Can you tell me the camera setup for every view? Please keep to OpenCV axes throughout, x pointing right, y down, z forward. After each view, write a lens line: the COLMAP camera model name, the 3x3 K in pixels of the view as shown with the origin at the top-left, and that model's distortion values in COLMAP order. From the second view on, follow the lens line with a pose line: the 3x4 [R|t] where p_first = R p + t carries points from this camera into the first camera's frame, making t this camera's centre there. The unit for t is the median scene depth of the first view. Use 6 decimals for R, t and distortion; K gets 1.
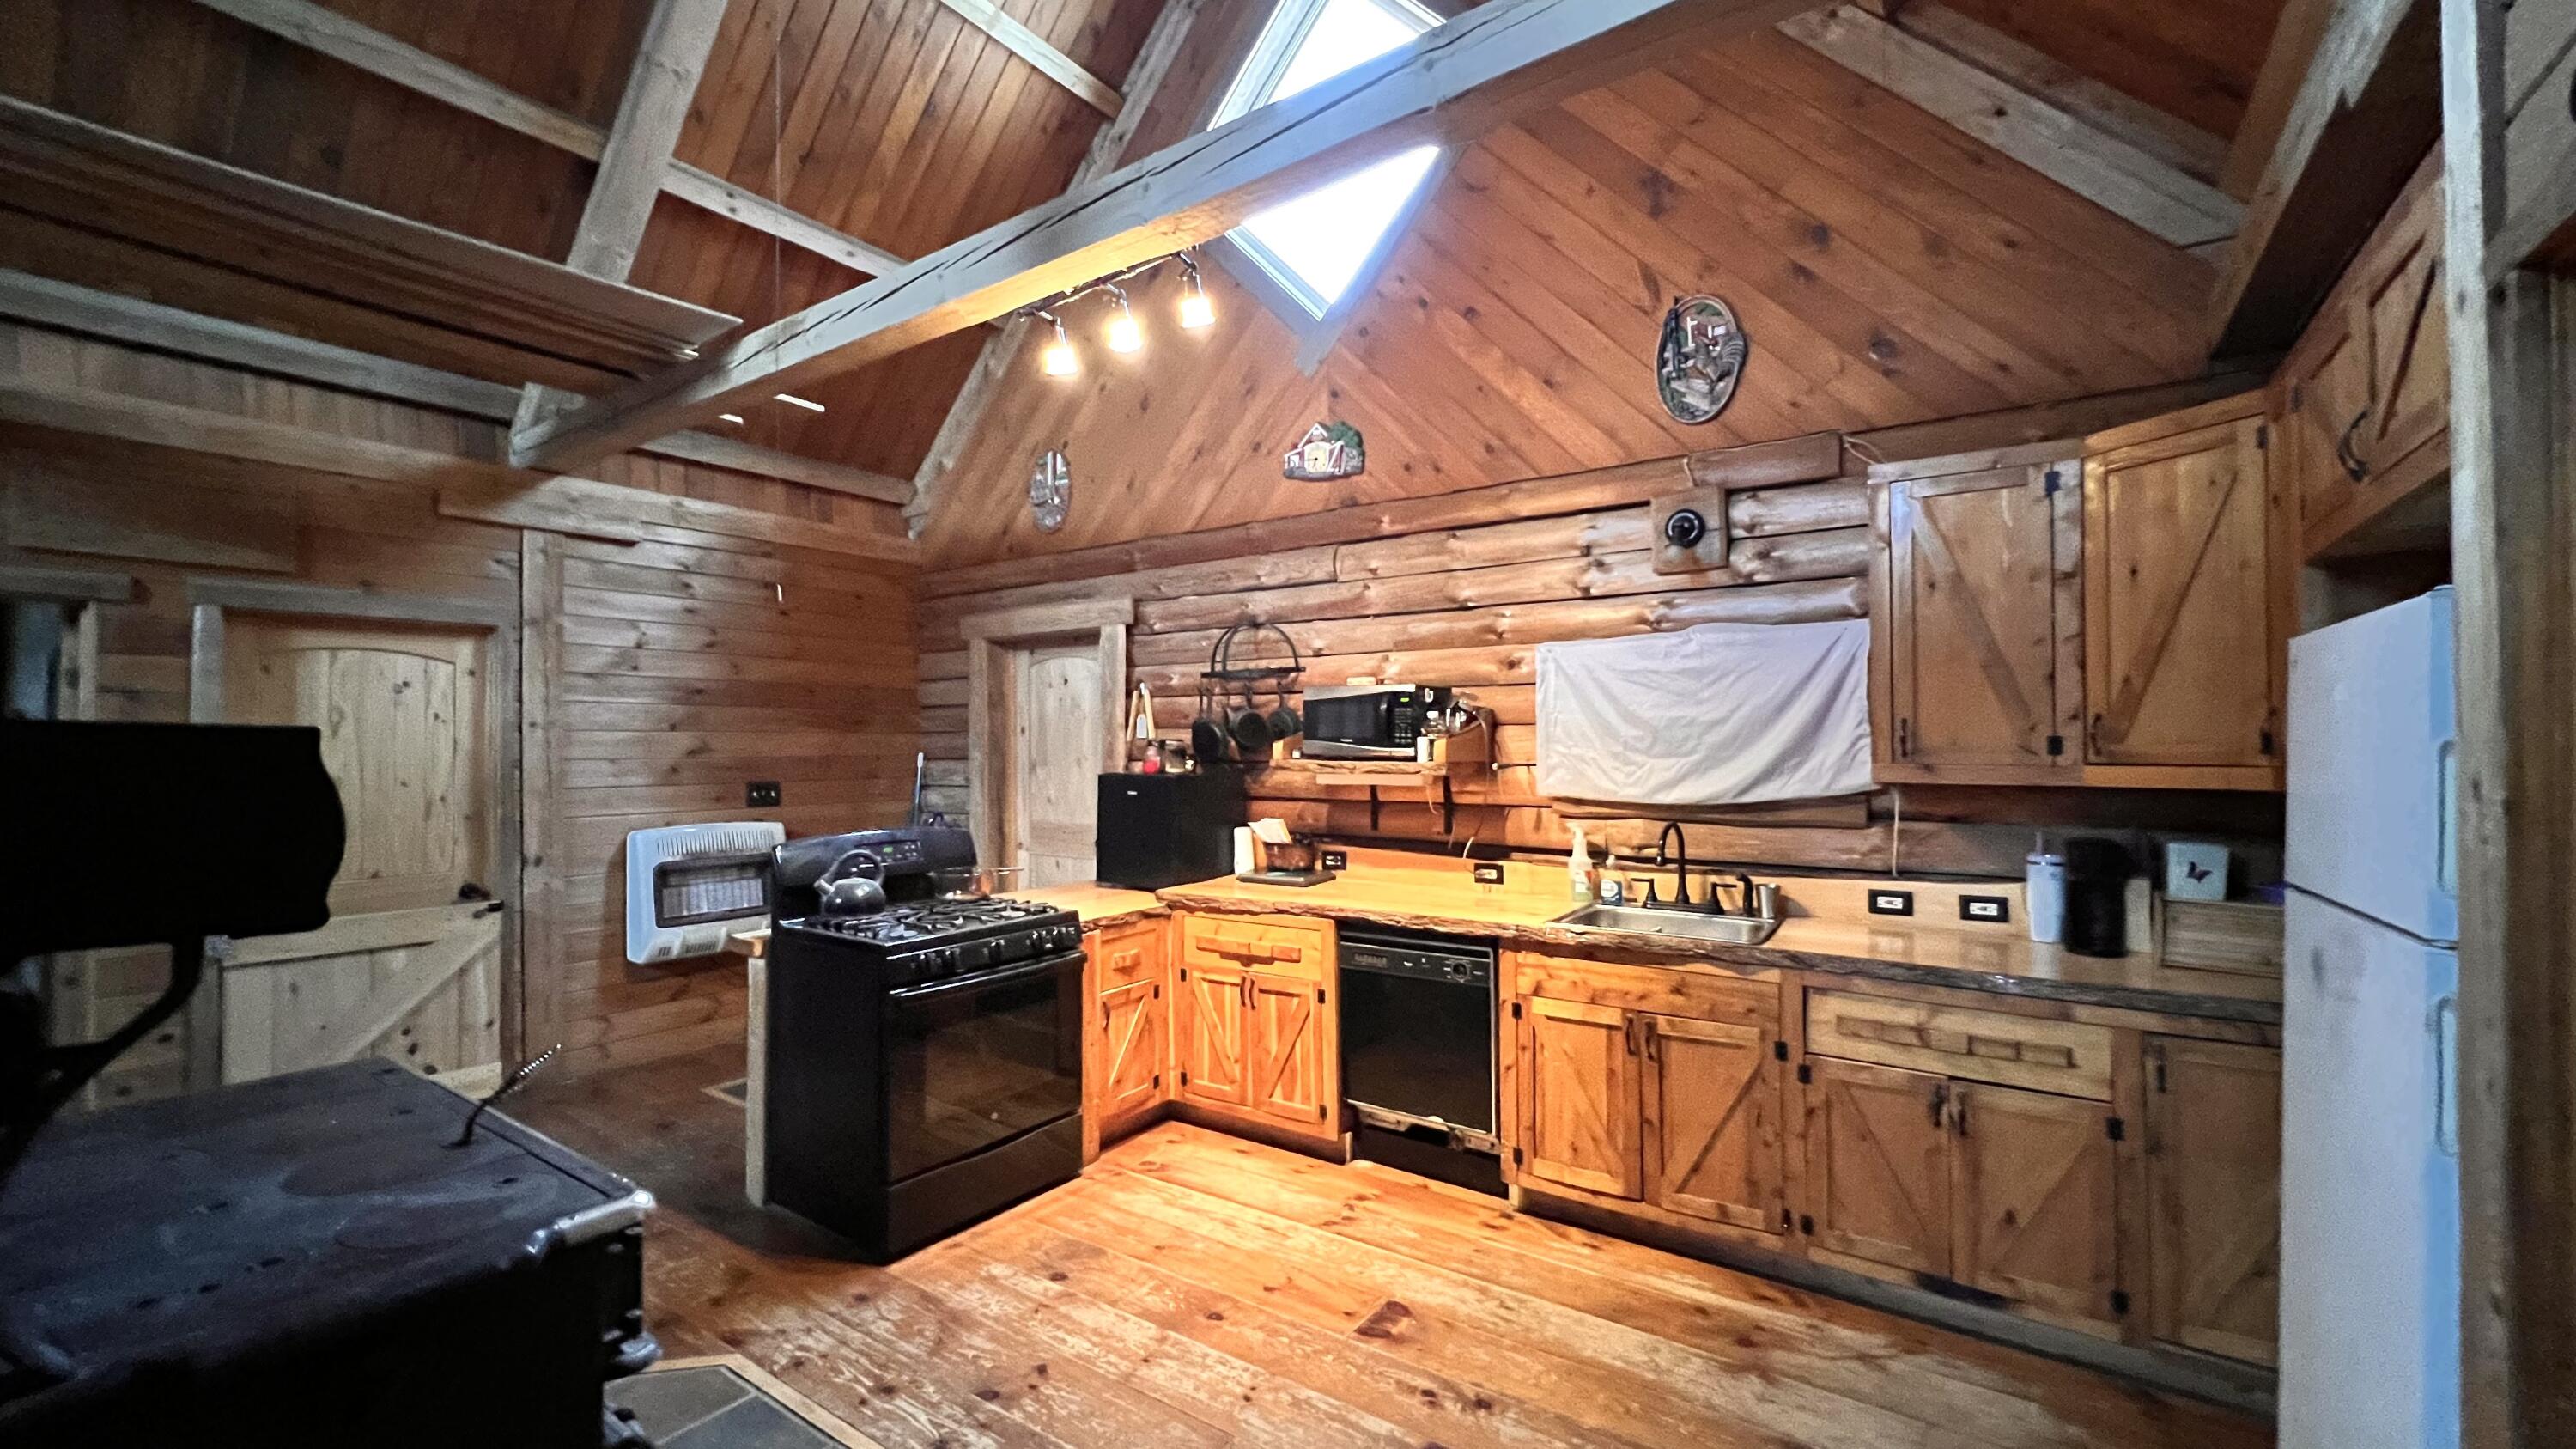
lens RADIAL K [[1045.7, 0, 1293.1], [0, 1045.7, 743.9], [0, 0, 1]] dist [-0.000047, 0.000002]
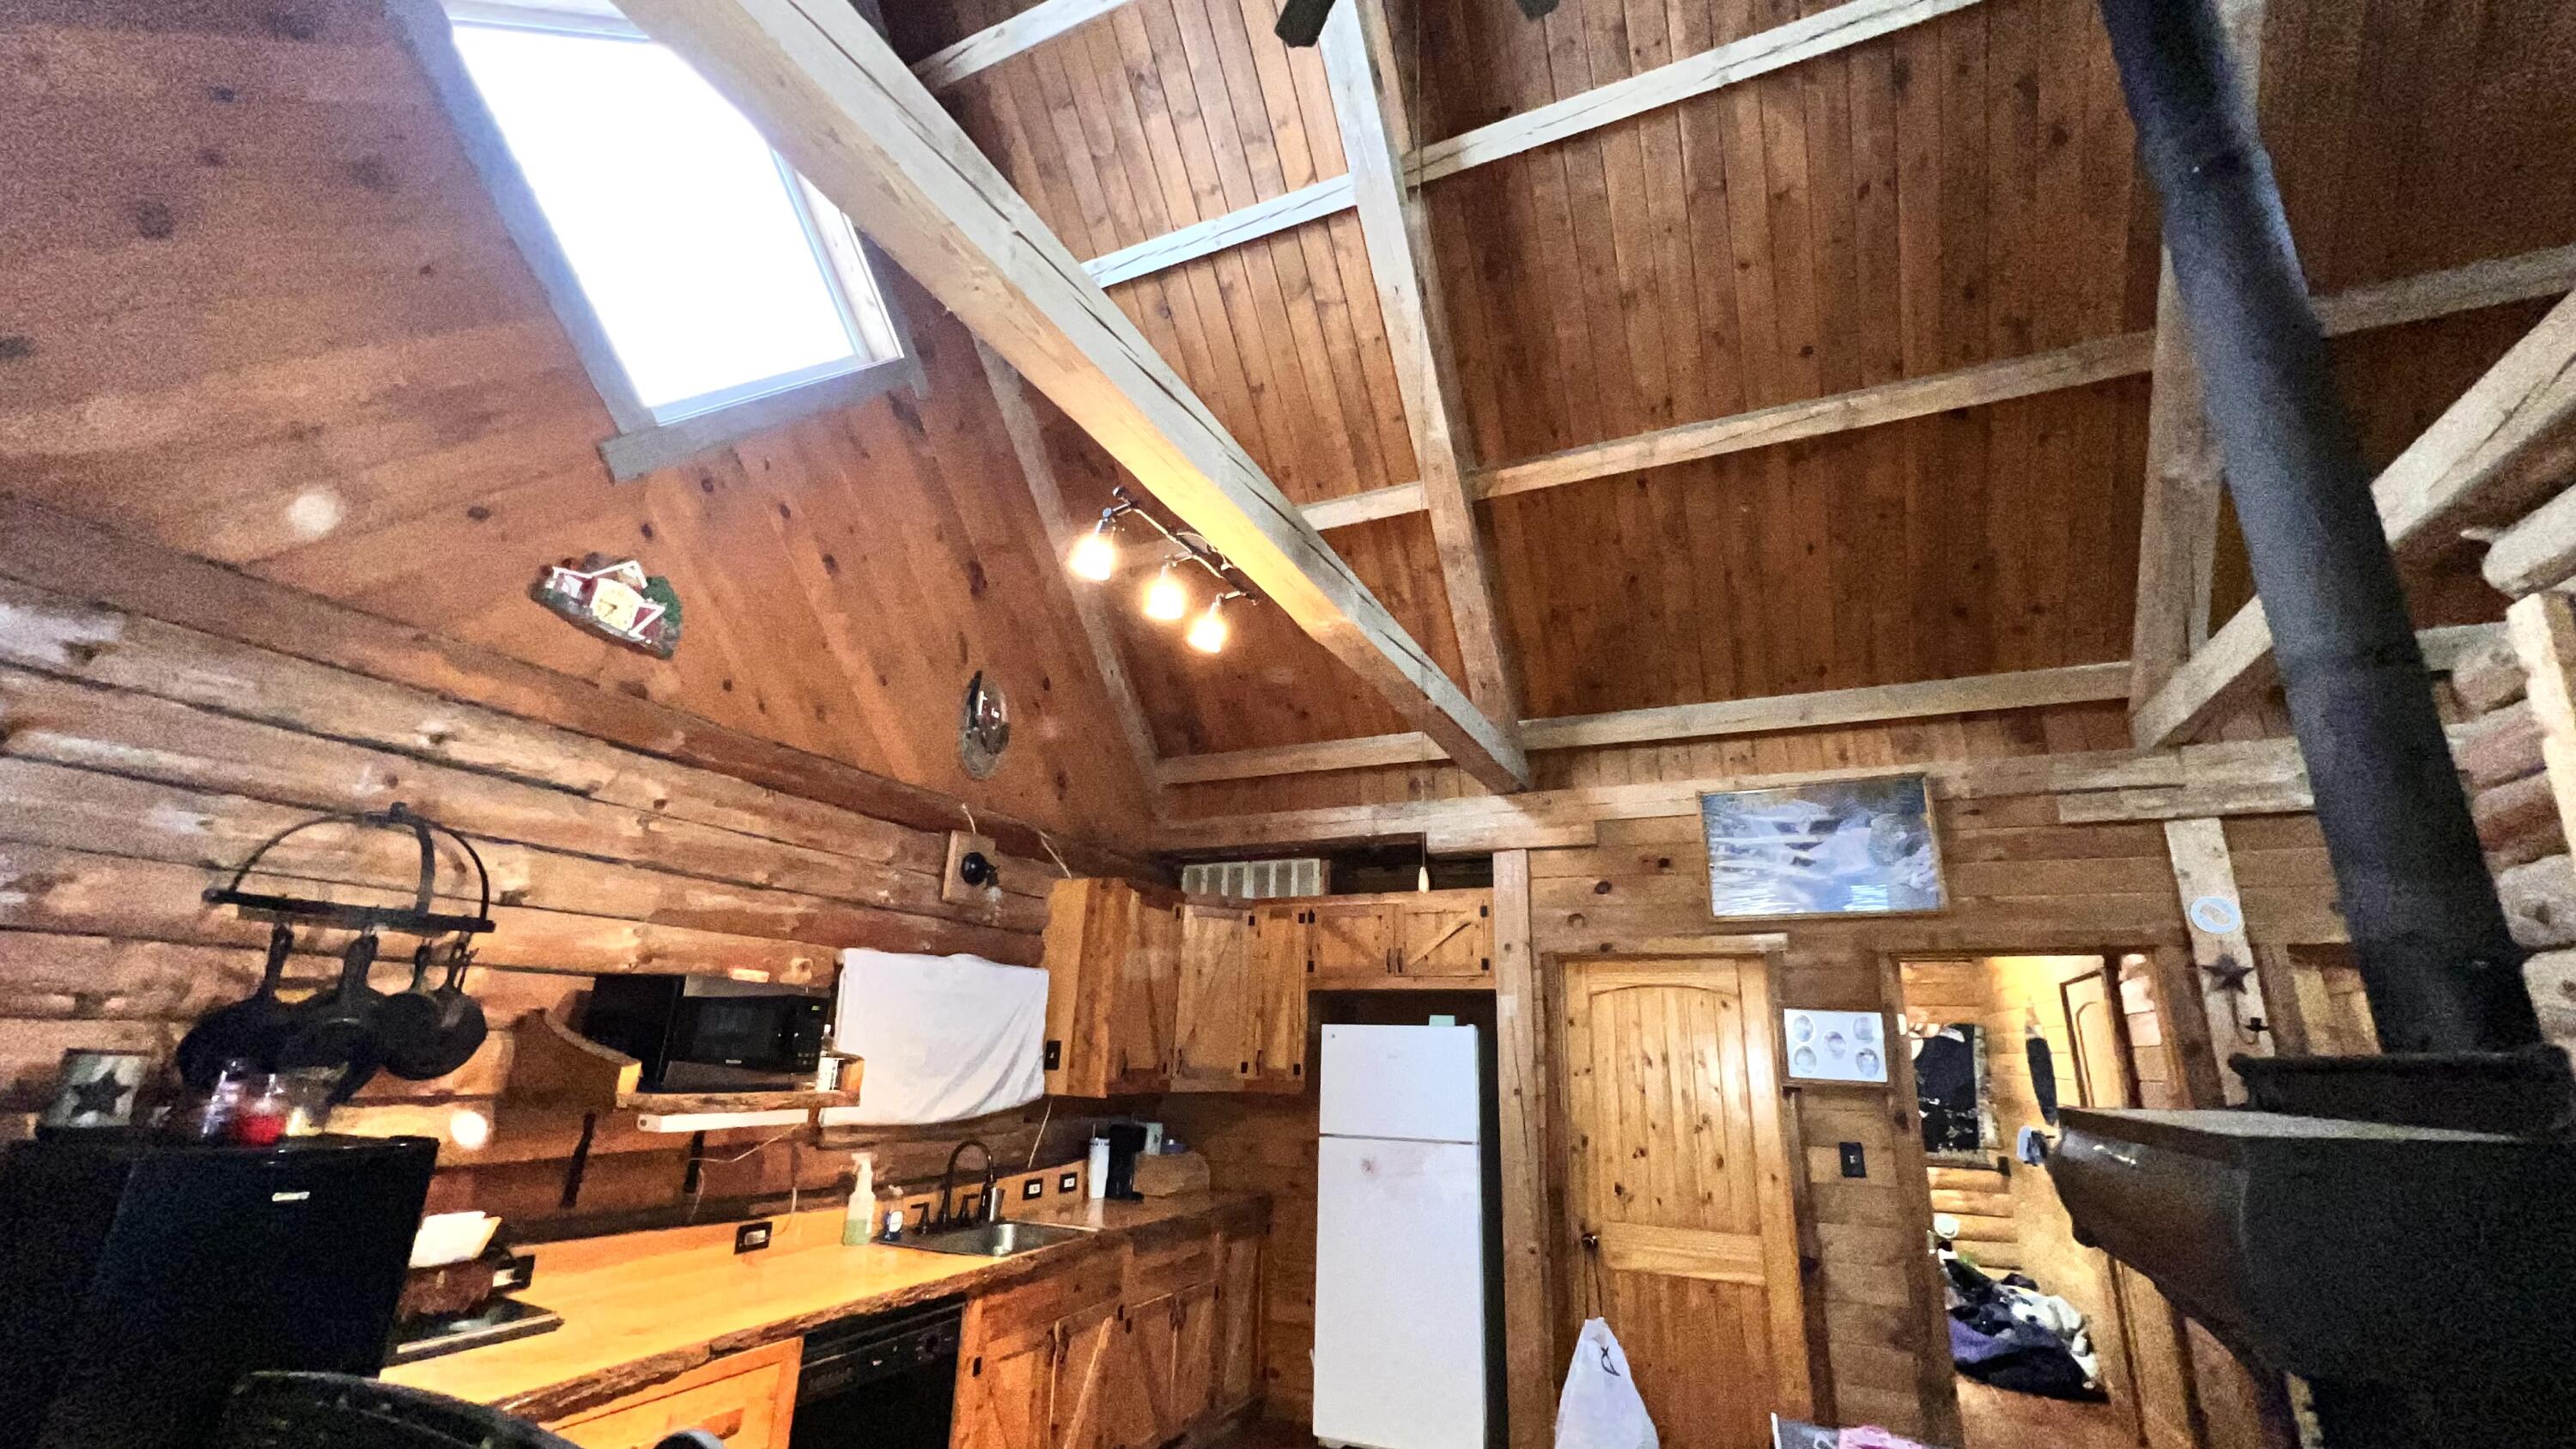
lens RADIAL K [[1045.7, 0, 1293.1], [0, 1045.7, 743.9], [0, 0, 1]] dist [-0.000047, 0.000002]
pose [[-0.192743, 0.270497, 0.943229, -0.781979], [-0.029125, 0.959253, -0.281044, -0.023333], [-0.980817, -0.081640, -0.177011, 0.831279]]
